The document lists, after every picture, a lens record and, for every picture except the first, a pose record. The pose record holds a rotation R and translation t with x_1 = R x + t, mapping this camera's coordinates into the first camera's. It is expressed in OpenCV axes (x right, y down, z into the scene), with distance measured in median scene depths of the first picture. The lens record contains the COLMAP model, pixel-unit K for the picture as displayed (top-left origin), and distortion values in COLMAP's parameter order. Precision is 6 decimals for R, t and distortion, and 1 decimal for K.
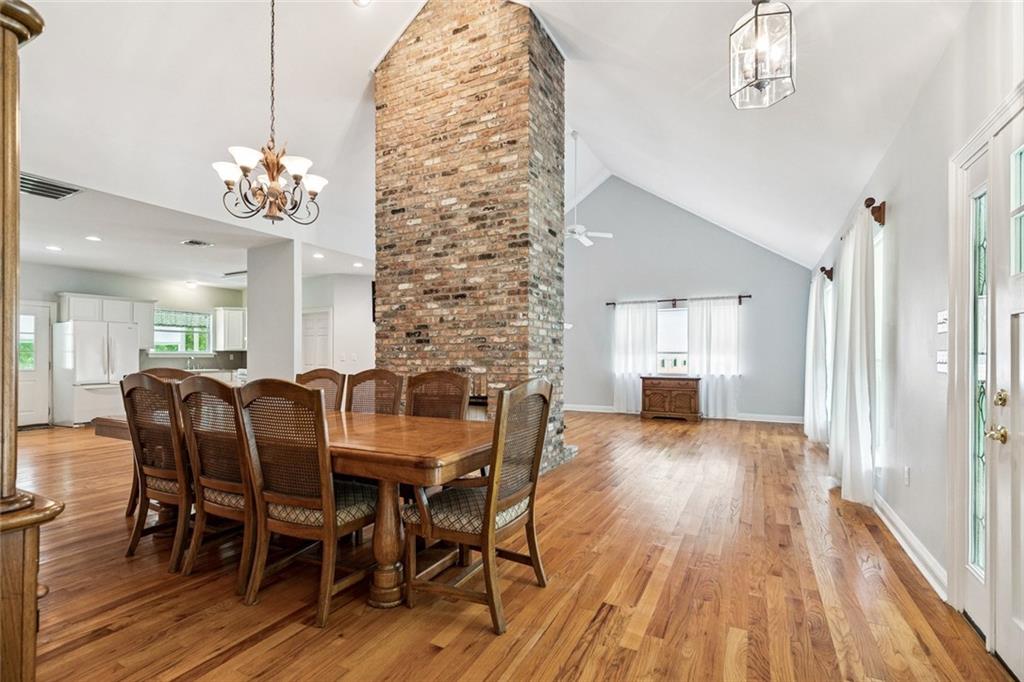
lens RADIAL K [[474.8, 0, 502.5], [0, 474.8, 356.7], [0, 0, 1]] dist [0.008917, 0.001792]
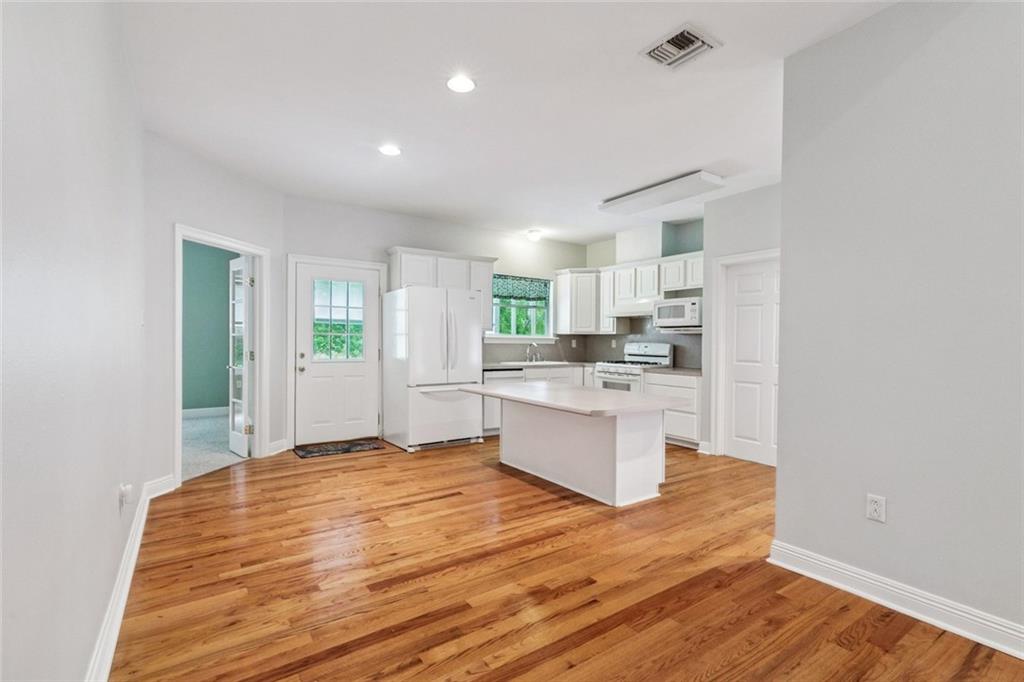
lens RADIAL K [[474.8, 0, 511.4], [0, 474.8, 344.1], [0, 0, 1]] dist [0.008917, 0.001792]
pose [[0.891949, 0.012520, -0.451962, -0.757371], [-0.007530, 0.999889, 0.012839, -0.012773], [0.452073, -0.008048, 0.891945, 0.775259]]
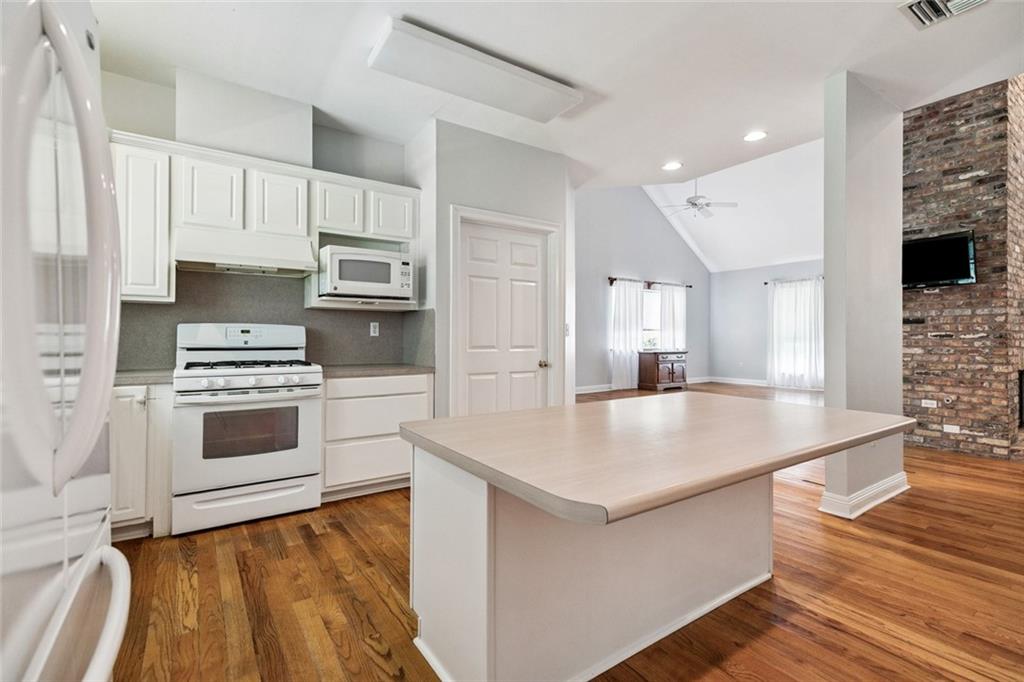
lens RADIAL K [[474.8, 0, 522.6], [0, 474.8, 325.9], [0, 0, 1]] dist [0.008917, 0.001792]
pose [[0.437987, 0.019335, 0.898774, -1.437341], [-0.010478, 0.999811, -0.016402, 0.008170], [-0.898920, -0.002234, 0.438106, 1.470240]]
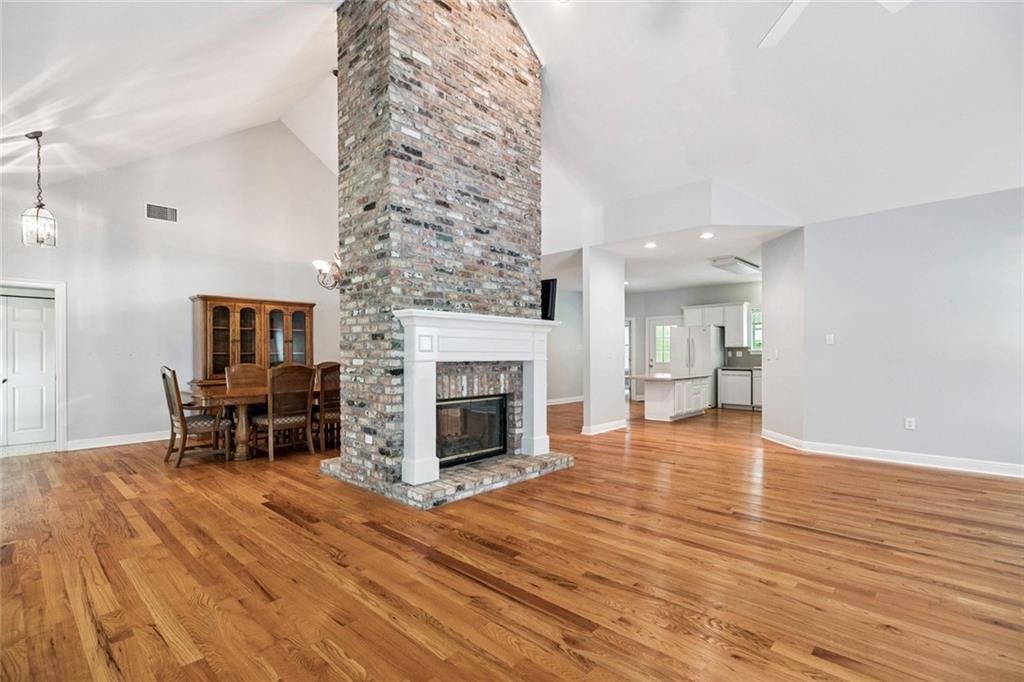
lens RADIAL K [[474.8, 0, 511.4], [0, 474.8, 354.4], [0, 0, 1]] dist [0.008917, 0.001792]
pose [[-0.253656, 0.009989, -0.967243, 0.837181], [0.009340, 0.999925, 0.007877, -0.007024], [0.967249, -0.007036, -0.253730, 1.432526]]
